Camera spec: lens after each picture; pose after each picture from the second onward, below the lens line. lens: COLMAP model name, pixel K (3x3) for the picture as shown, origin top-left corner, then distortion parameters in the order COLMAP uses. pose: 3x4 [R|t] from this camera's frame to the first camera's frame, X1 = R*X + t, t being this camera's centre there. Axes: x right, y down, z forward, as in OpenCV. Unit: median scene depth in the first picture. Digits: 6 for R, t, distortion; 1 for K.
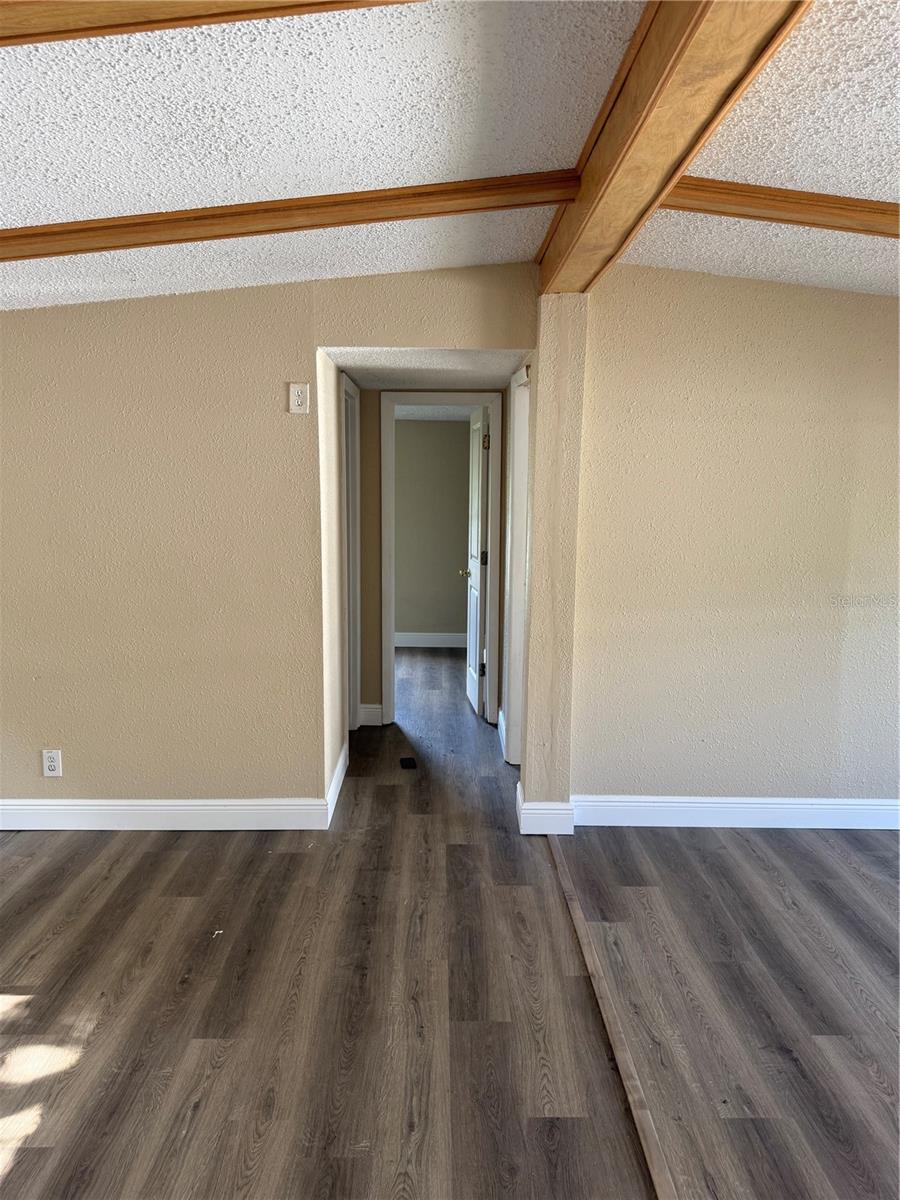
lens RADIAL K [[855.8, 0, 457.3], [0, 855.8, 603.0], [0, 0, 1]] dist [0.026438, -0.035907]
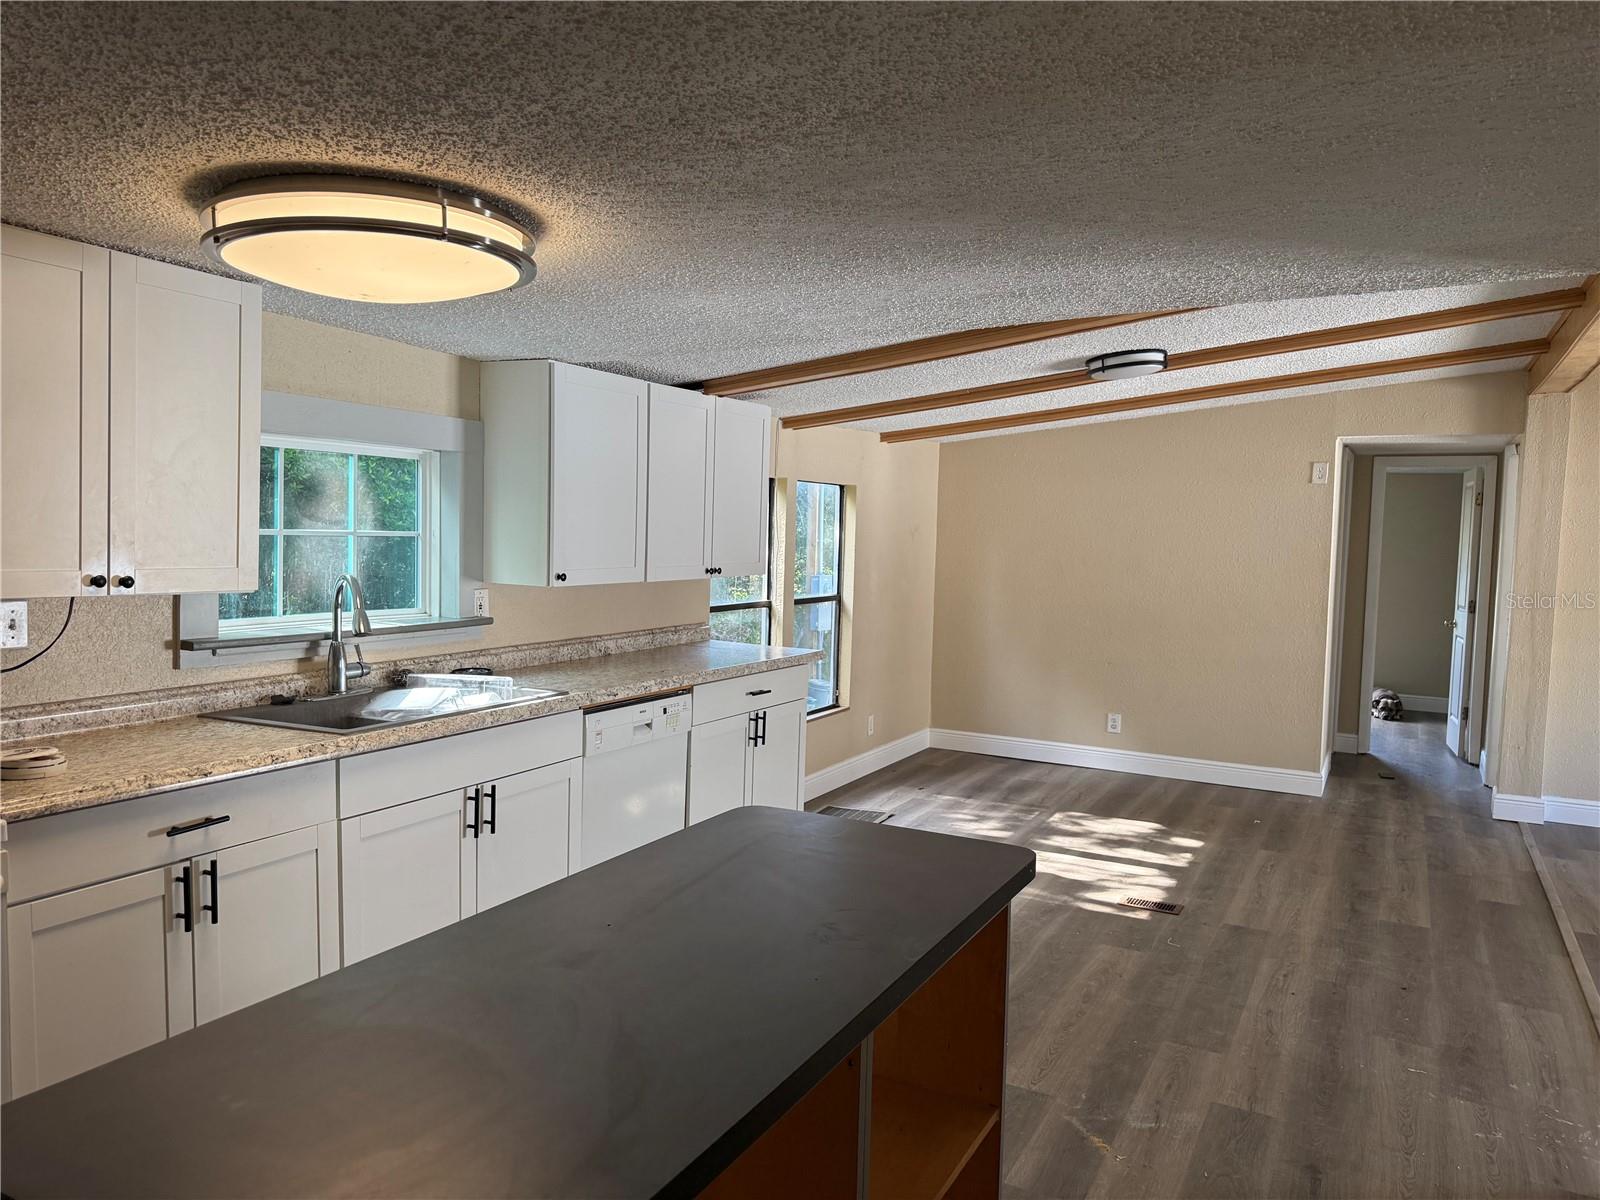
lens RADIAL K [[1141.1, 0, 802.3], [0, 1141.1, 595.1], [0, 0, 1]] dist [0.026438, -0.035907]
pose [[0.874153, 0.044732, -0.483585, -0.013418], [-0.085732, 0.994325, -0.062997, 0.161702], [0.478023, 0.096528, 0.873027, -1.104481]]
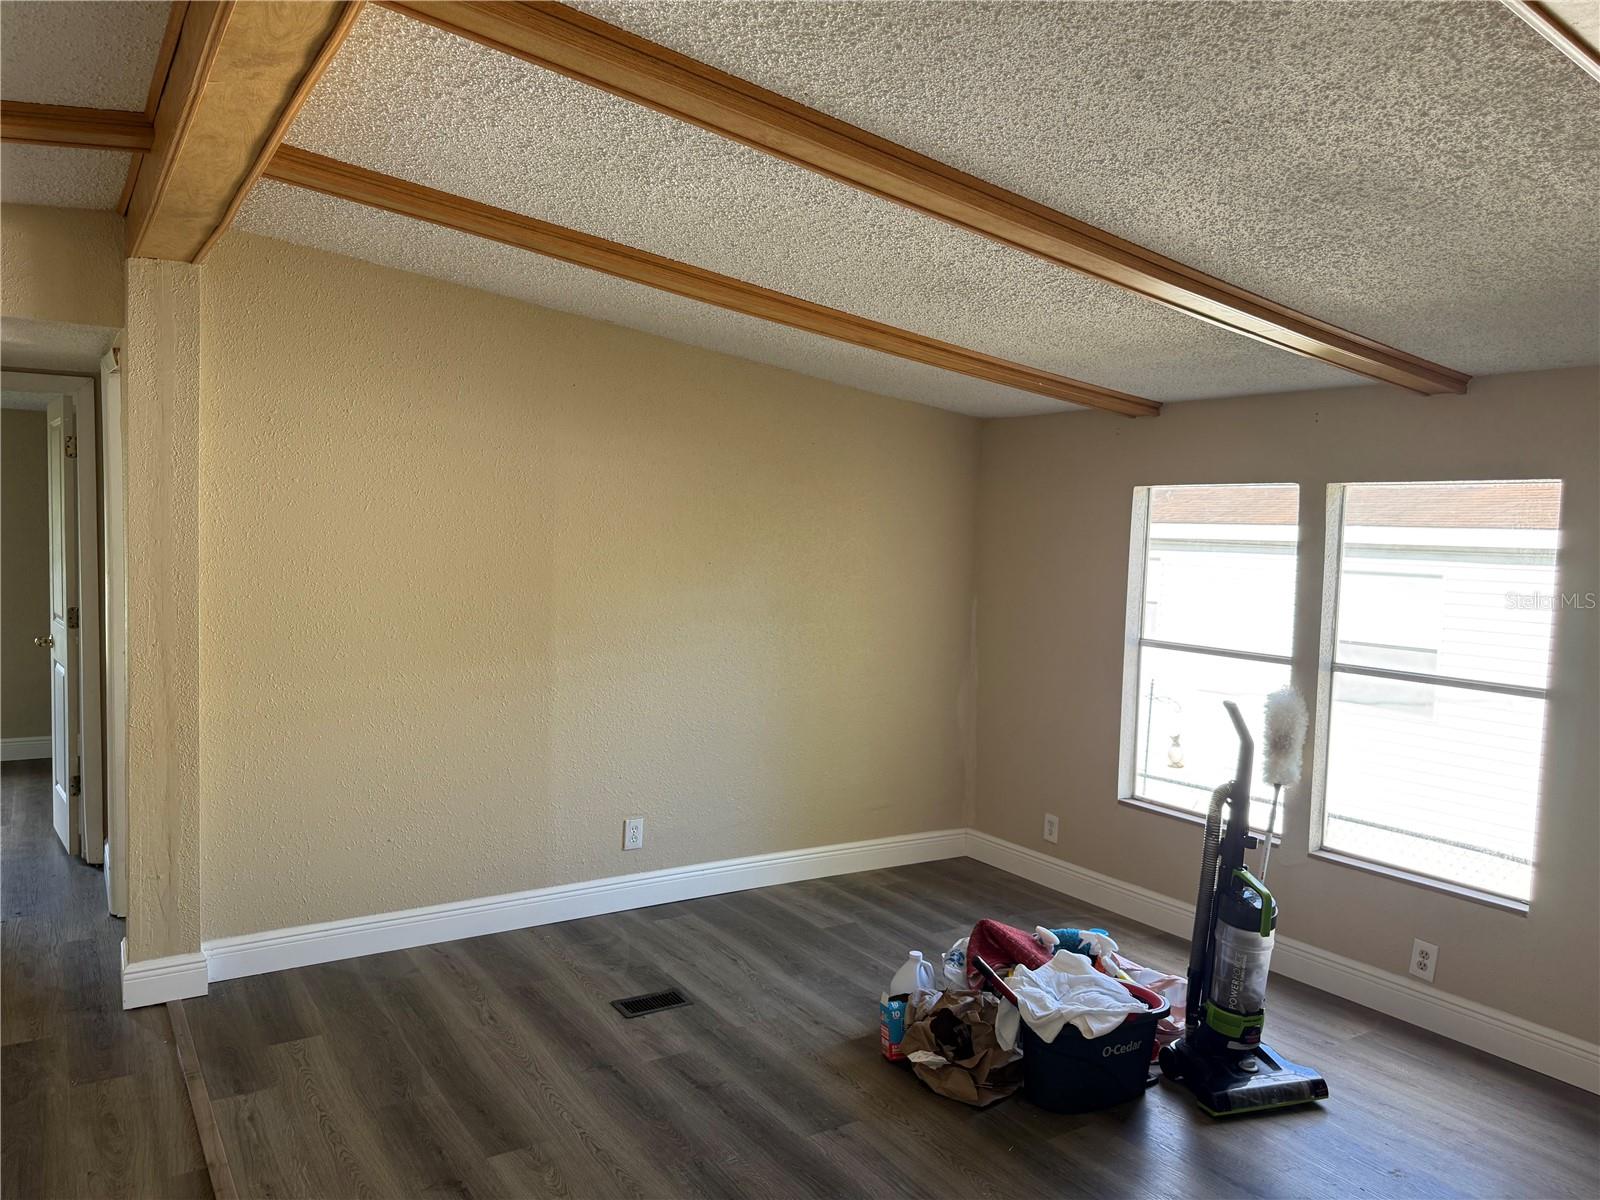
lens RADIAL K [[1141.1, 0, 807.2], [0, 1141.1, 609.8], [0, 0, 1]] dist [0.026438, -0.035907]
pose [[0.841606, -0.023459, 0.539583, 0.054077], [0.053259, 0.997792, -0.039690, 0.012358], [-0.537460, 0.062141, 0.840996, -0.125074]]
